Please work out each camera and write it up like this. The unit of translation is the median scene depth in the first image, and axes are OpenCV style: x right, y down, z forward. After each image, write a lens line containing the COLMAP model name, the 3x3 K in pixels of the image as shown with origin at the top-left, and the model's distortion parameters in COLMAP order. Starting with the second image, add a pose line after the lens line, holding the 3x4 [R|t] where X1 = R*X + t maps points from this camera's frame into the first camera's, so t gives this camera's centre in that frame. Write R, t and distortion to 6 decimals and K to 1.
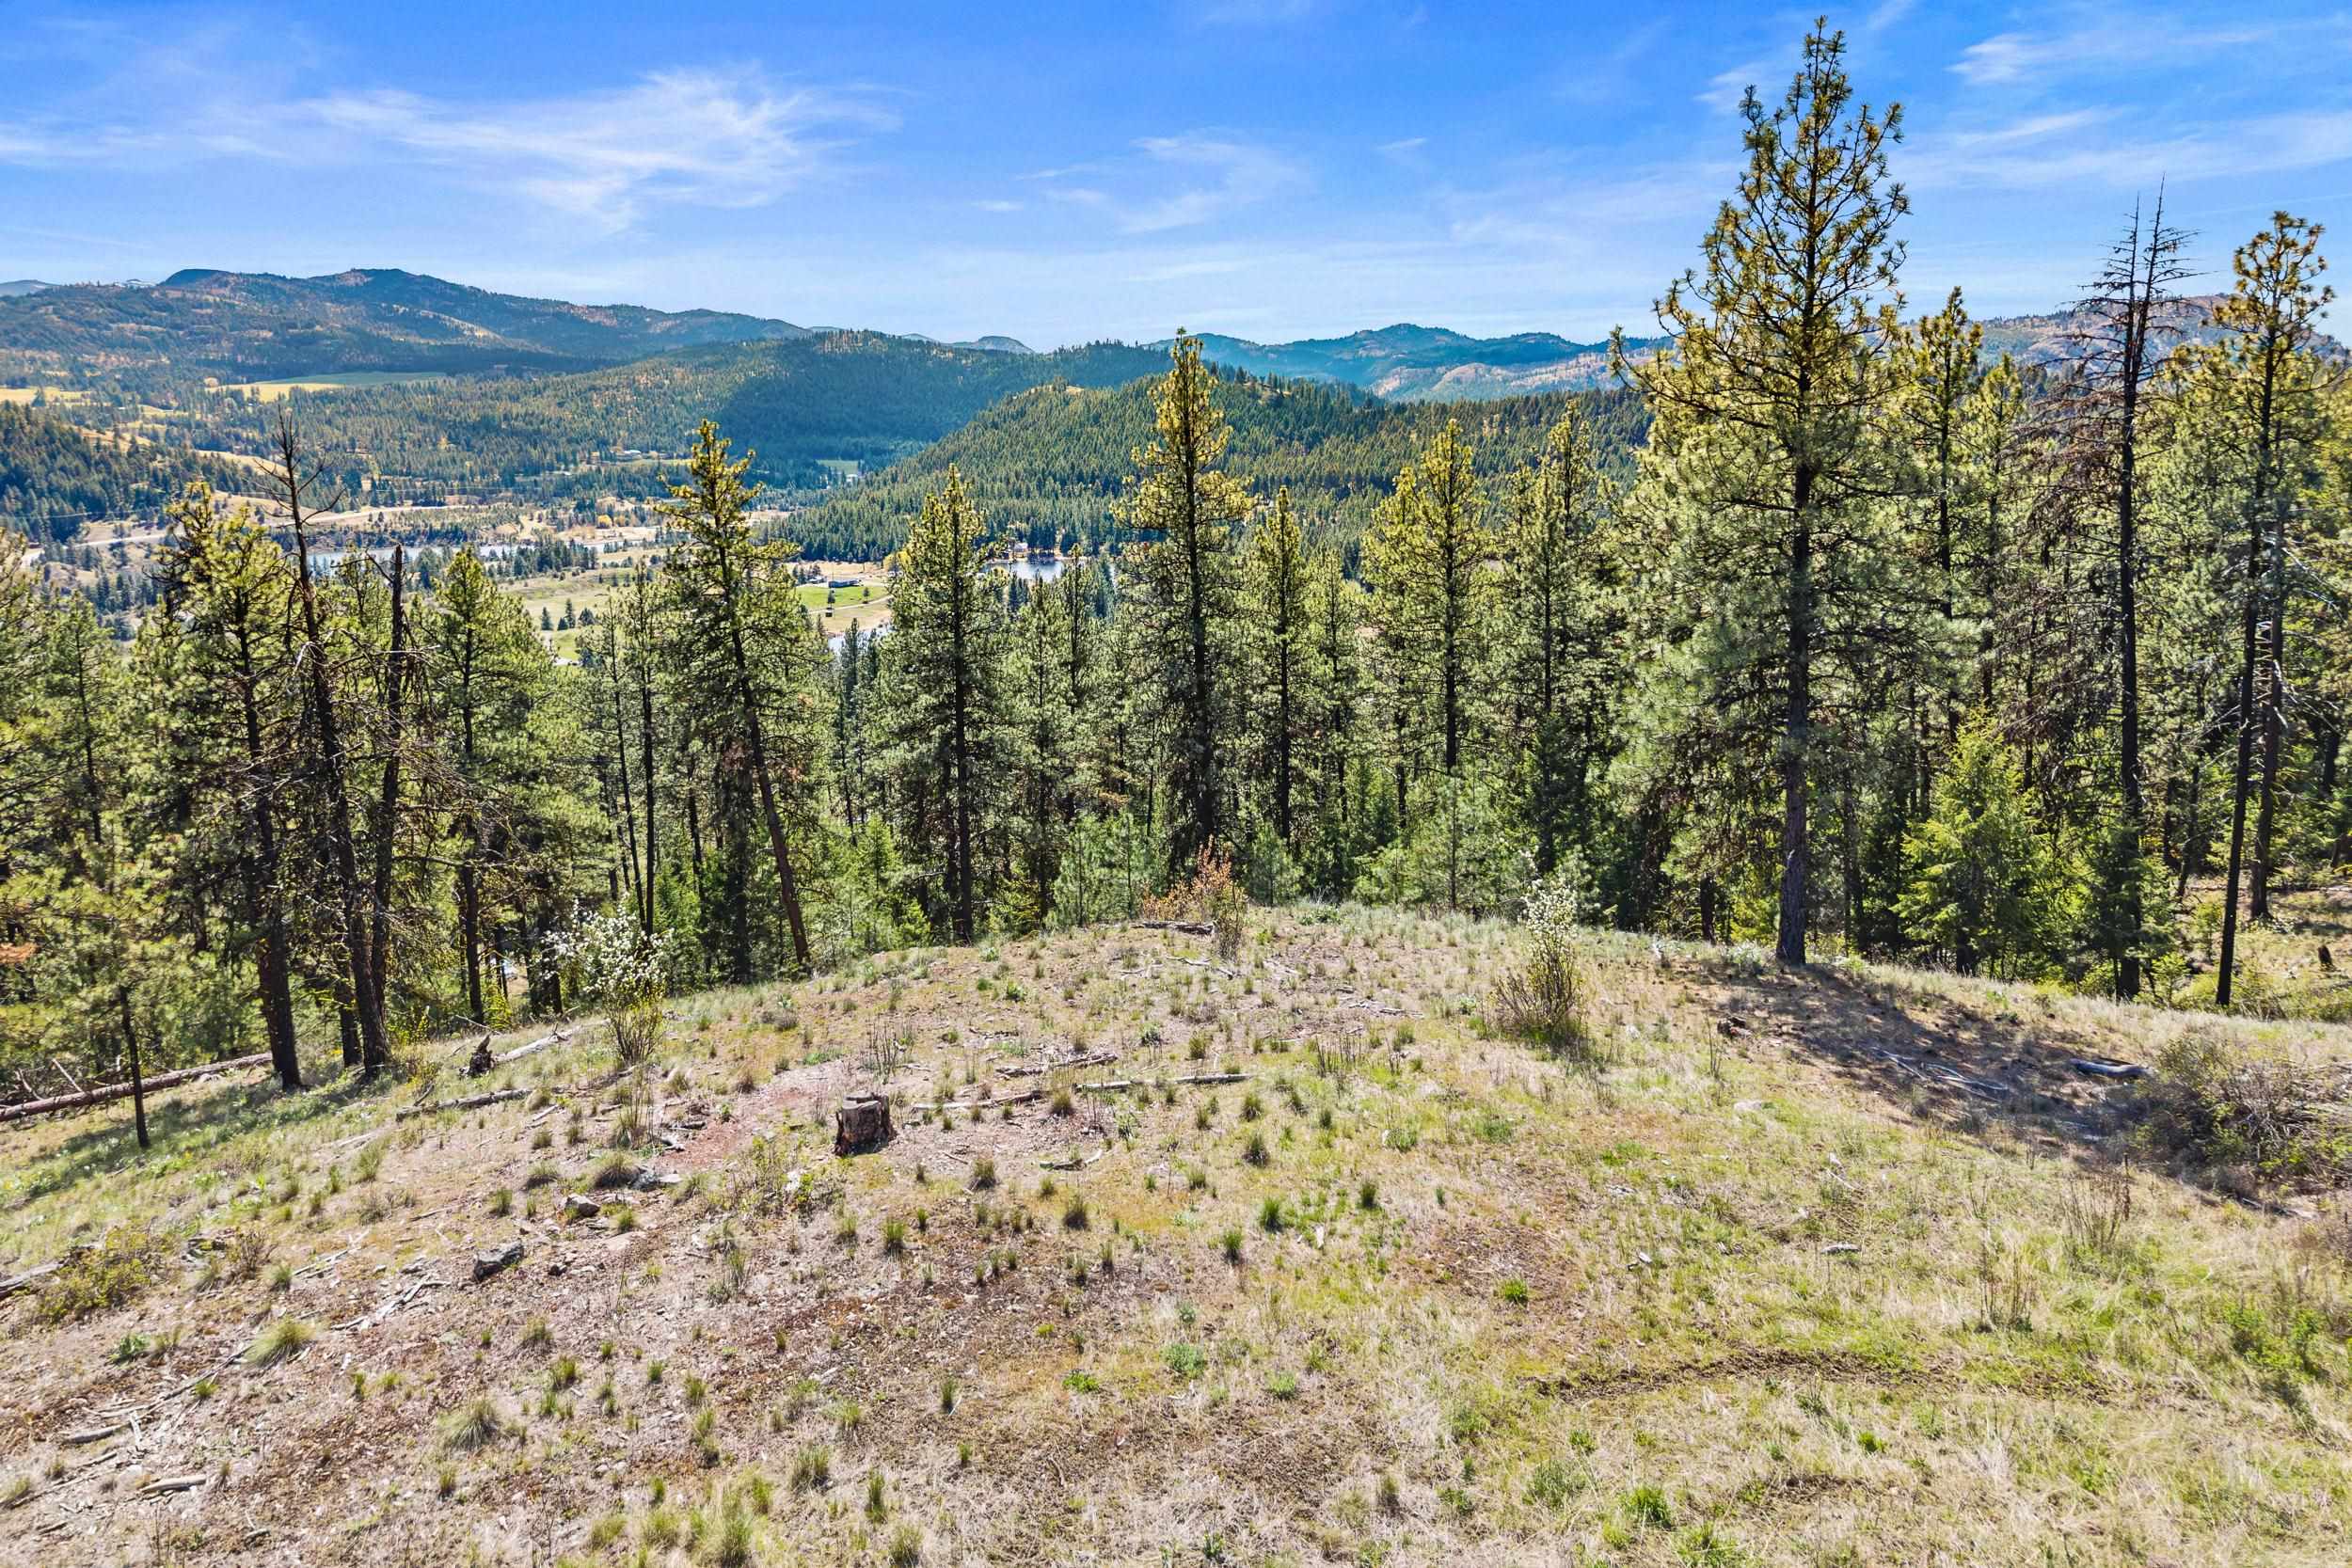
lens RADIAL K [[1573.8, 0, 1182.6], [0, 1573.8, 701.1], [0, 0, 1]] dist [0.020356, -0.025818]
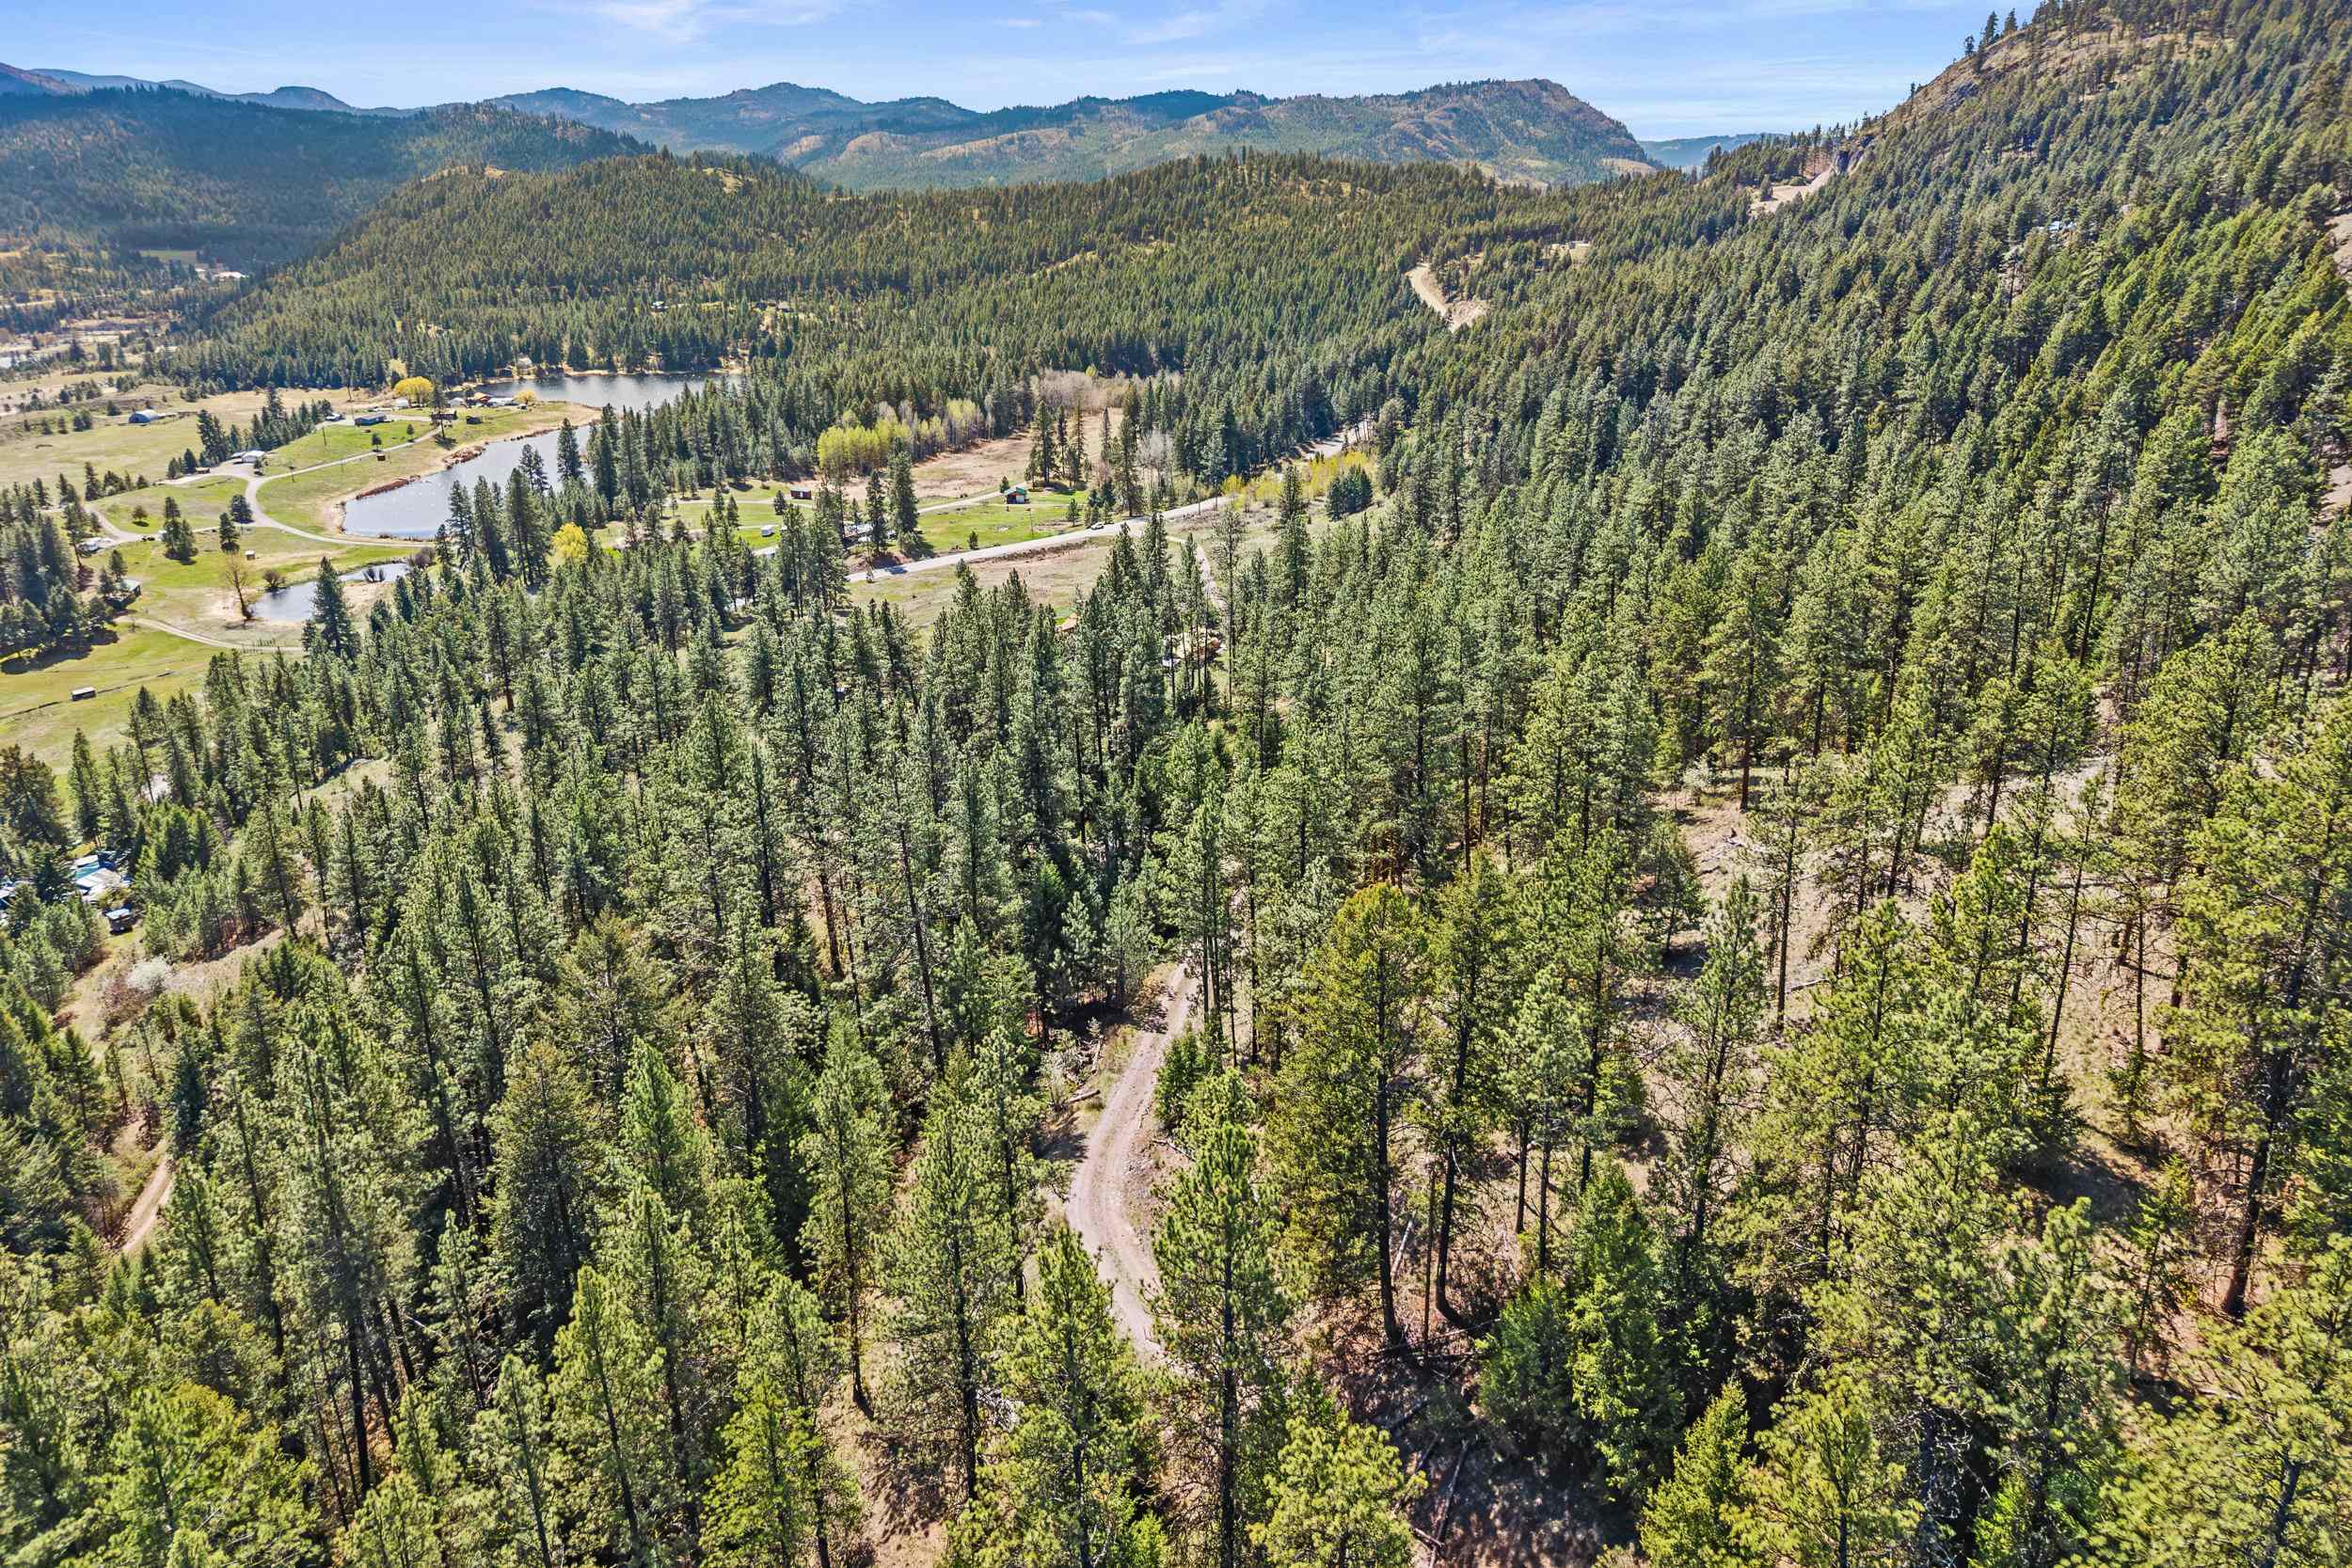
lens RADIAL K [[1573.8, 0, 1183.5], [0, 1573.8, 697.1], [0, 0, 1]] dist [0.020356, -0.025818]
pose [[0.929883, -0.113826, 0.349801, -0.053174], [0.064742, 0.986719, 0.148977, -0.009885], [-0.362113, -0.115885, 0.924903, -0.019392]]
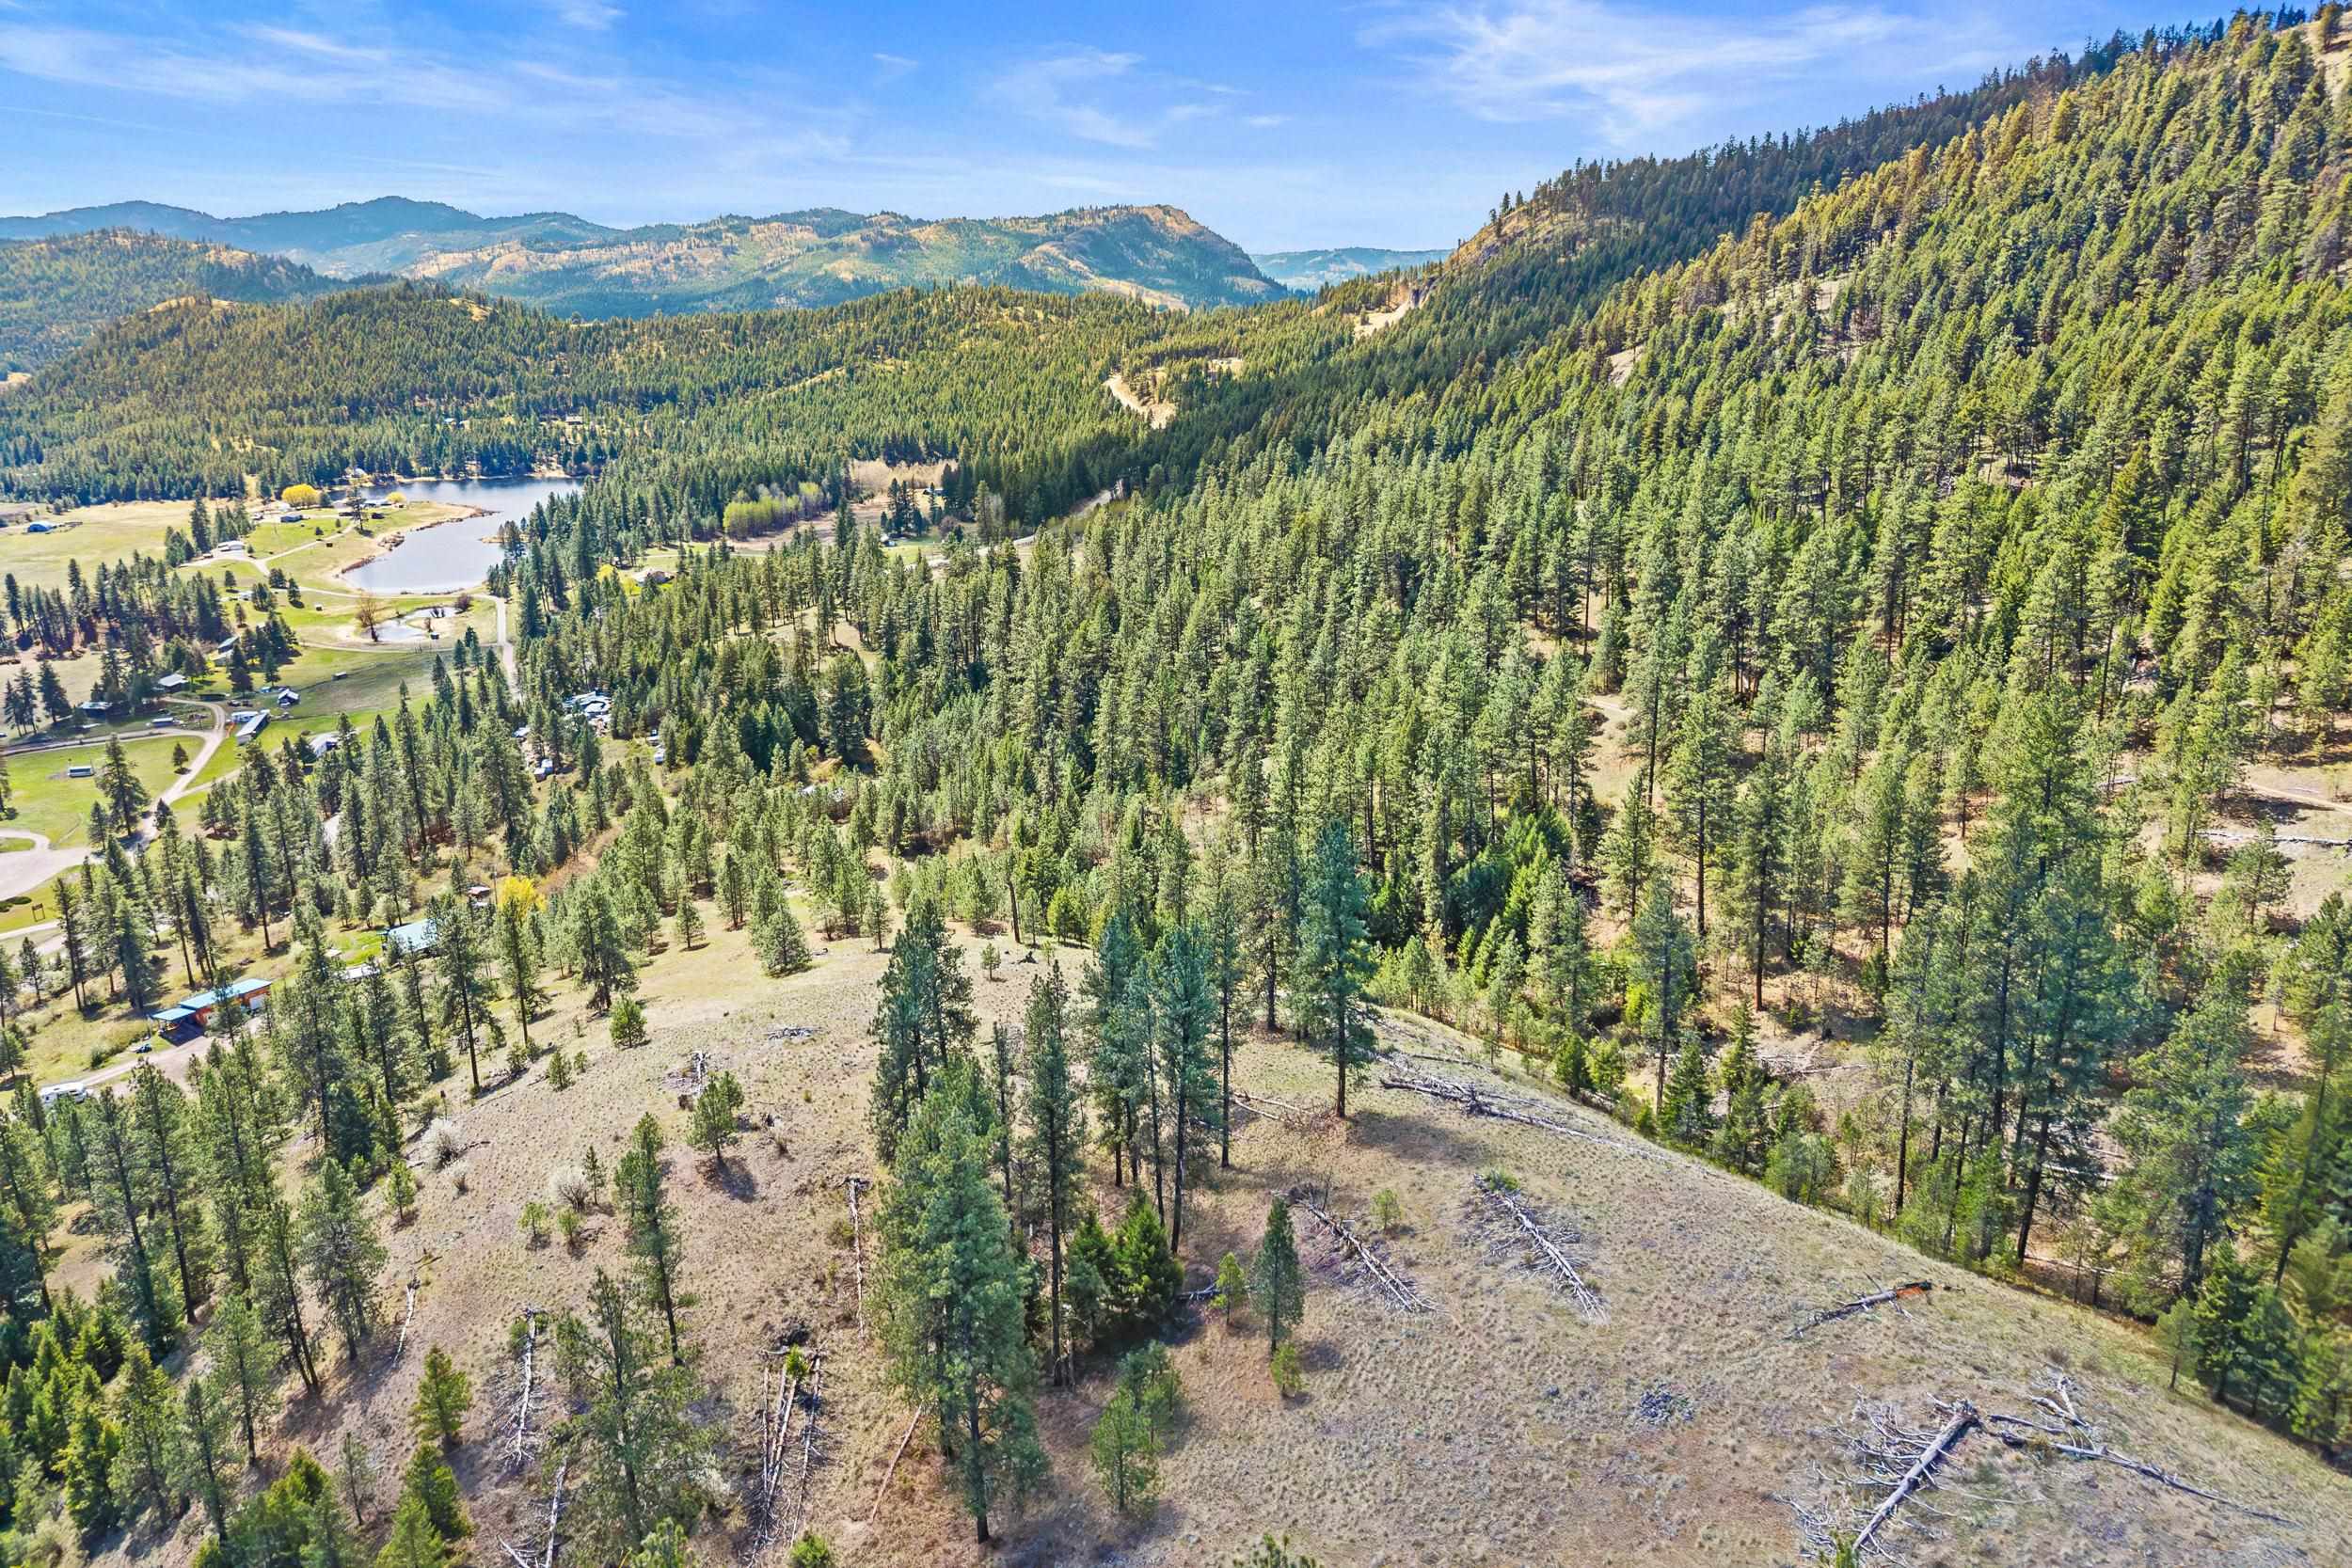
lens RADIAL K [[1573.8, 0, 1184.7], [0, 1573.8, 691.4], [0, 0, 1]] dist [0.020356, -0.025818]
pose [[0.822919, -0.145299, 0.549266, -0.150988], [0.106657, 0.989066, 0.101846, 0.000303], [-0.558058, -0.025228, 0.829418, -0.132151]]
